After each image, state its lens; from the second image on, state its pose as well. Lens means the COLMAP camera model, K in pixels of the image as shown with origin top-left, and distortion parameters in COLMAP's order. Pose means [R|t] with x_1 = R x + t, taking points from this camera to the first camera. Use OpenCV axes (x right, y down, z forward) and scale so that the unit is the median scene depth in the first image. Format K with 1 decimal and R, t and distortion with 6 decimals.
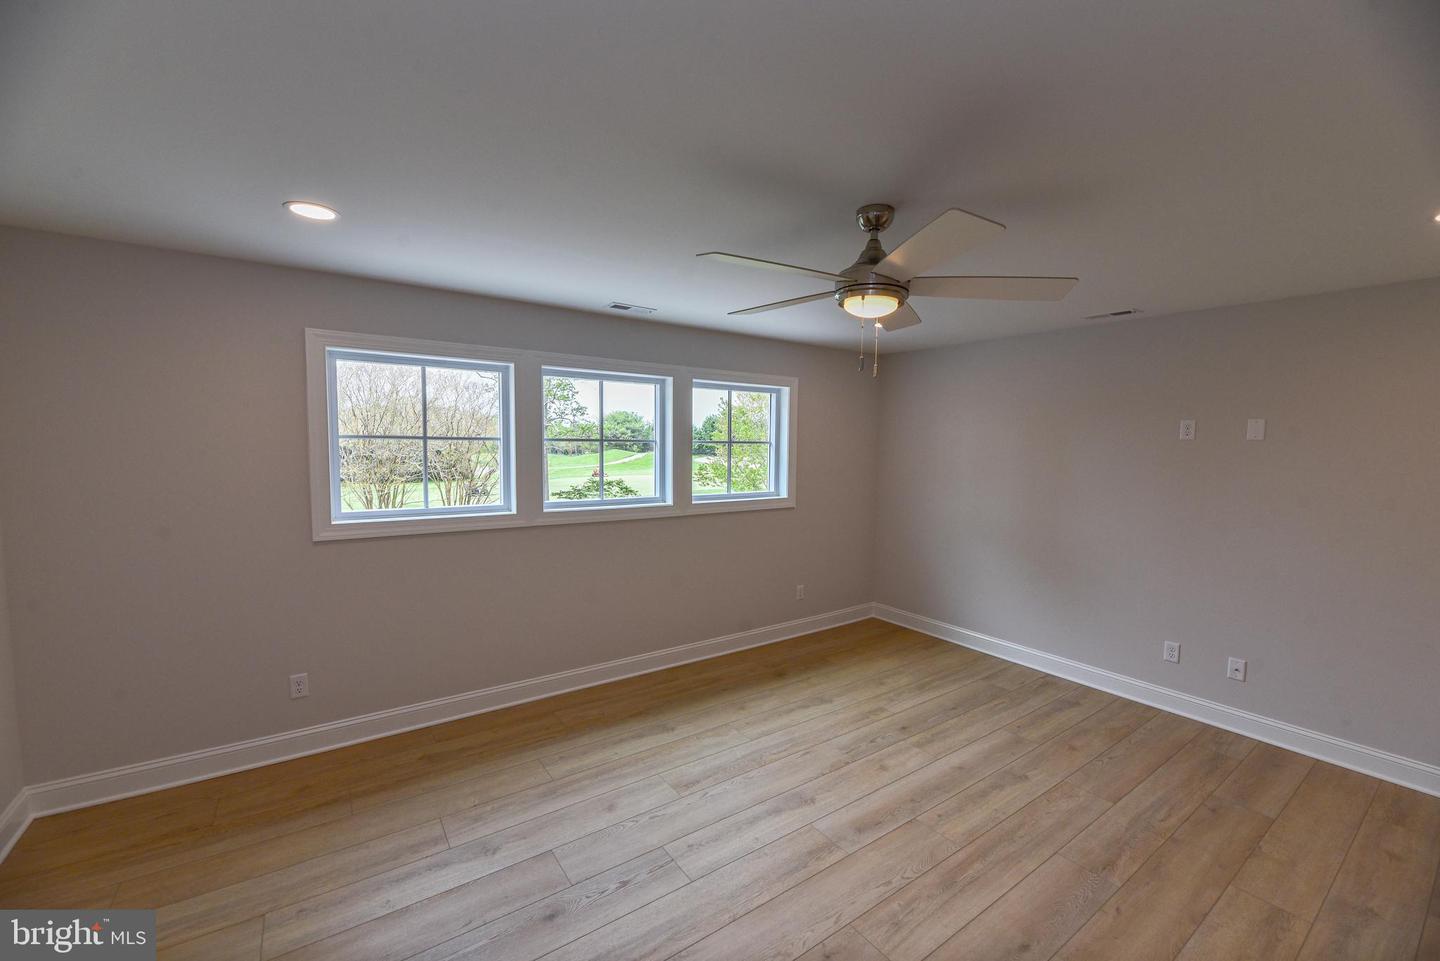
lens RADIAL K [[579.2, 0, 722.6], [0, 579.2, 486.8], [0, 0, 1]] dist [0.001423, -0.003782]
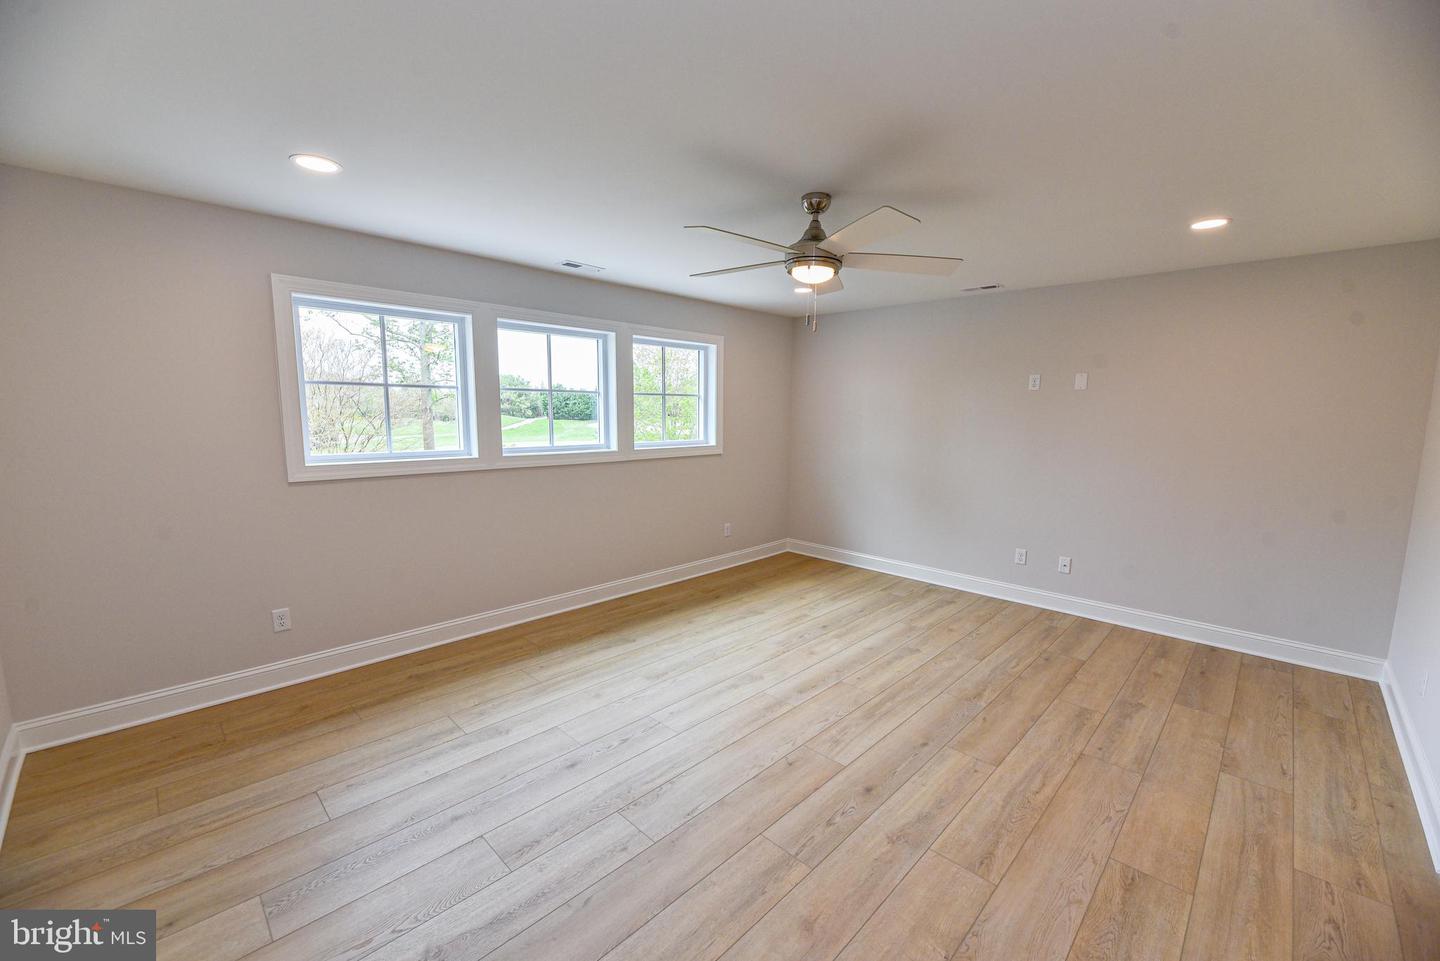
lens RADIAL K [[577.7, 0, 722.8], [0, 577.7, 486.3], [0, 0, 1]] dist [0.001879, -0.003669]
pose [[0.983457, -0.026009, 0.179267, -0.117165], [0.015473, 0.998083, 0.059923, 0.048063], [-0.180482, -0.056158, 0.981974, -0.153471]]
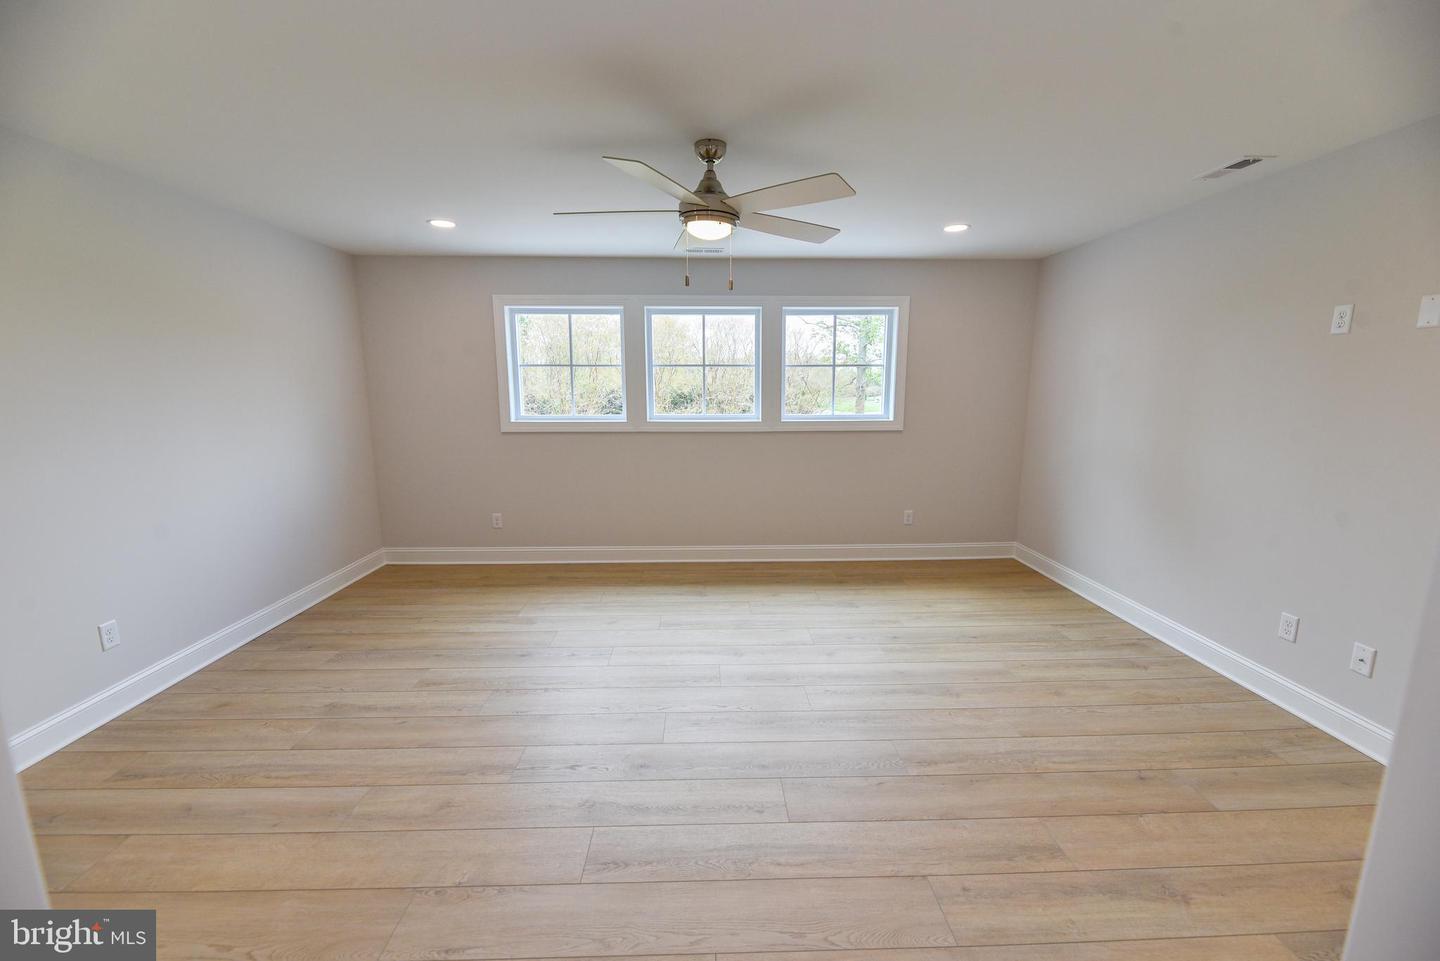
lens RADIAL K [[577.7, 0, 722.8], [0, 577.7, 486.3], [0, 0, 1]] dist [0.001879, -0.003669]
pose [[0.836664, 0.080184, -0.541815, 0.637873], [-0.028897, 0.994311, 0.102526, 0.058121], [0.546953, -0.070122, 0.834221, -0.004110]]
